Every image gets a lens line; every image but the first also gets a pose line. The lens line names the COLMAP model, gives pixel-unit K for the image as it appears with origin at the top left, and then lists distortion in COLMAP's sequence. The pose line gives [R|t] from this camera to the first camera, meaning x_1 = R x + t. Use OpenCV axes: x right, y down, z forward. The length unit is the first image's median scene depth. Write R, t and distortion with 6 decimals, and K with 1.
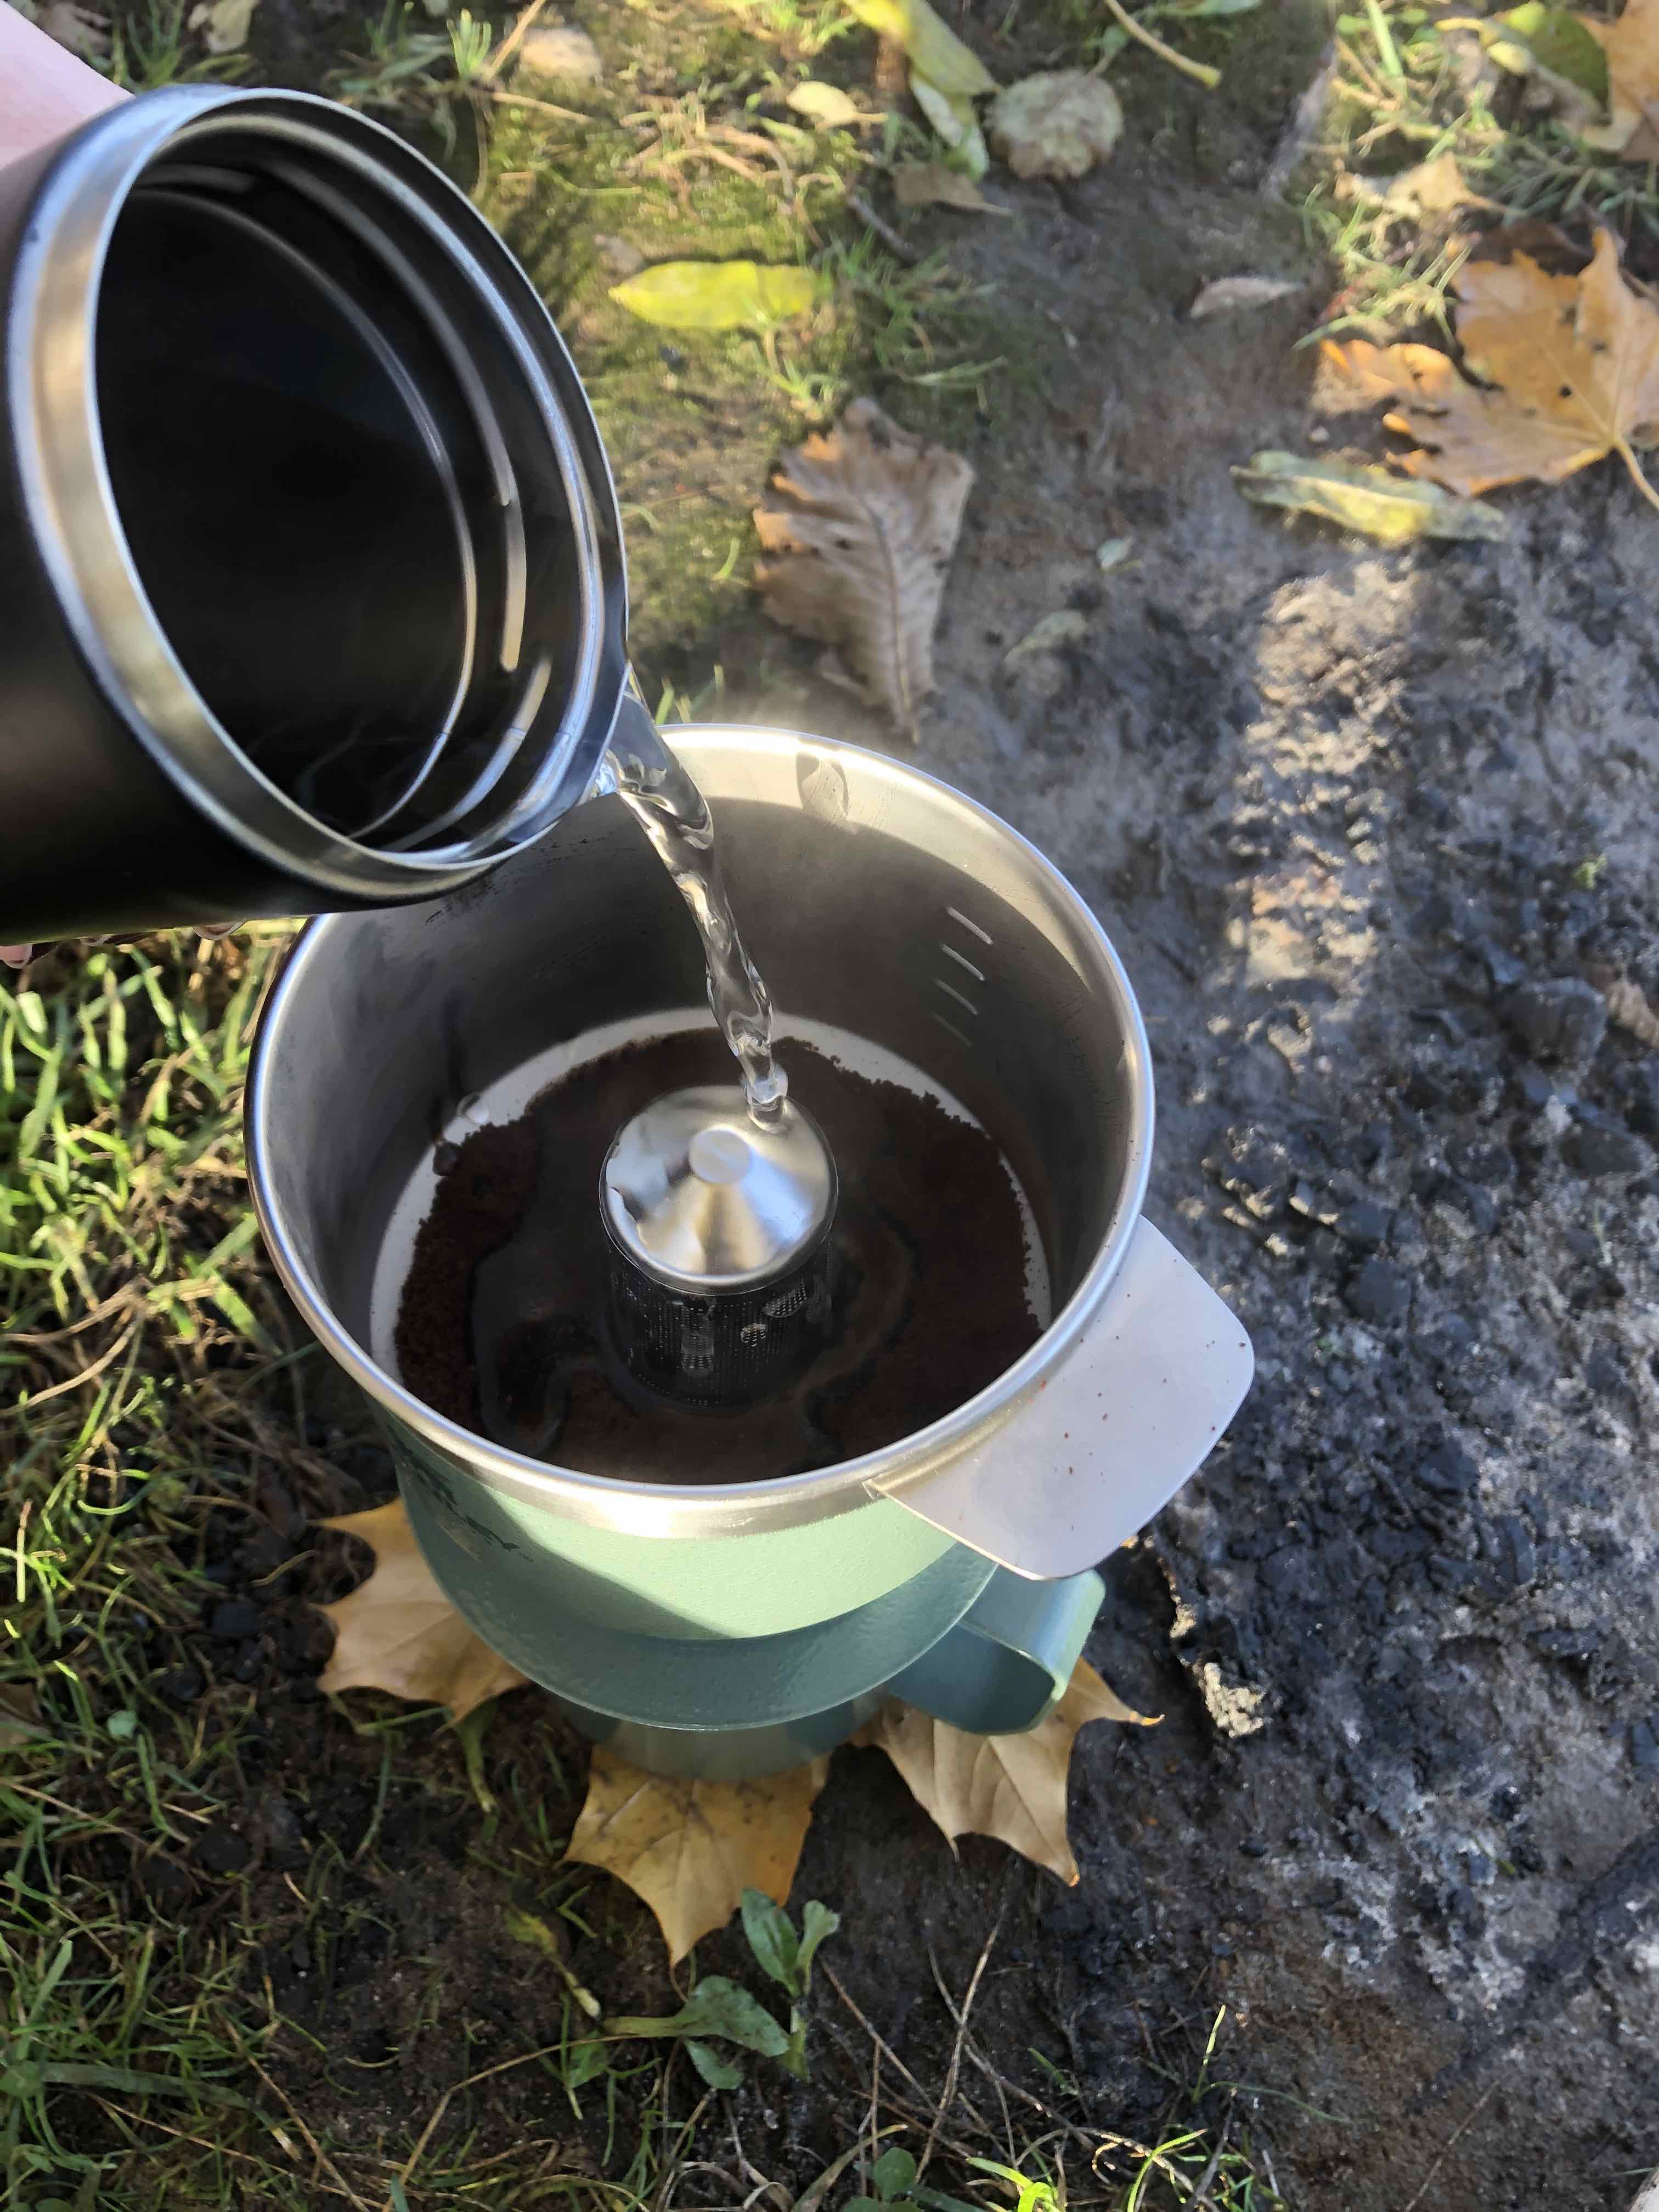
lens RADIAL K [[1813.4, 0, 856.5], [0, 1813.4, 1071.2], [0, 0, 1]] dist [-0.016565, 0.032967]
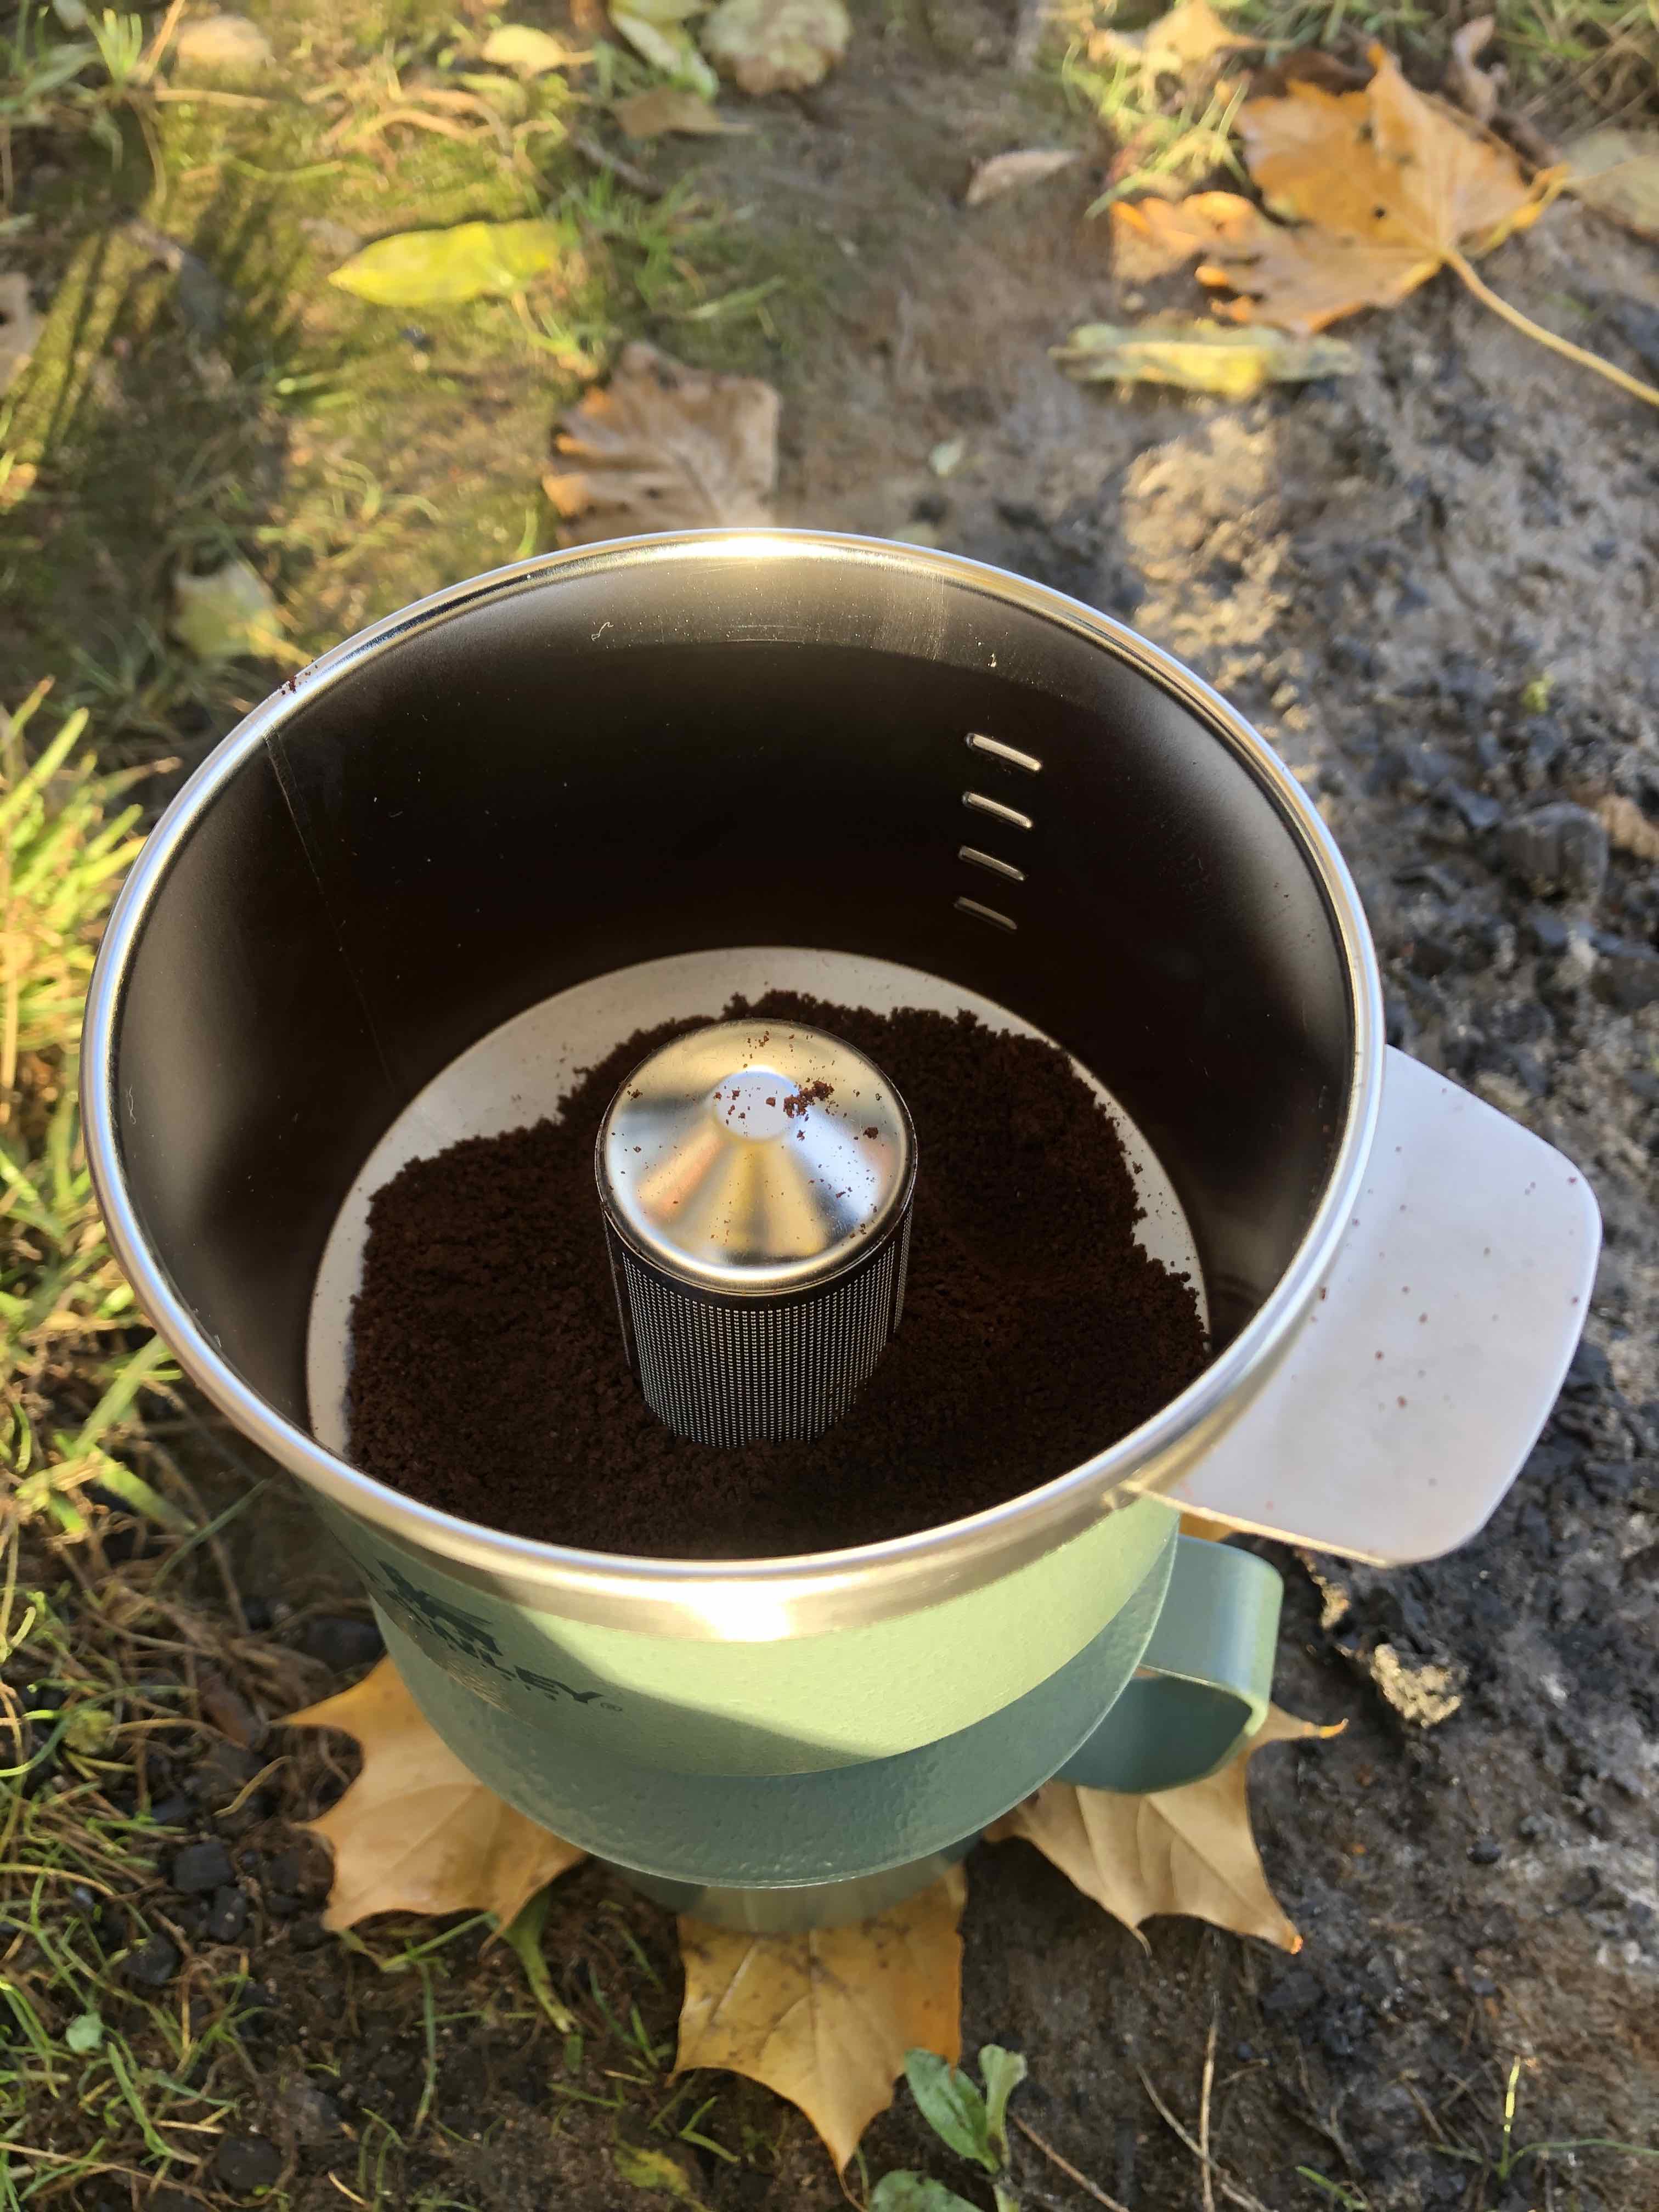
lens RADIAL K [[1813.4, 0, 844.3], [0, 1813.4, 1087.6], [0, 0, 1]] dist [-0.016565, 0.032967]
pose [[0.976792, -0.201587, 0.072393, -0.048167], [0.203188, 0.979019, -0.015388, 0.031767], [-0.067773, 0.029740, 0.997257, 0.151622]]
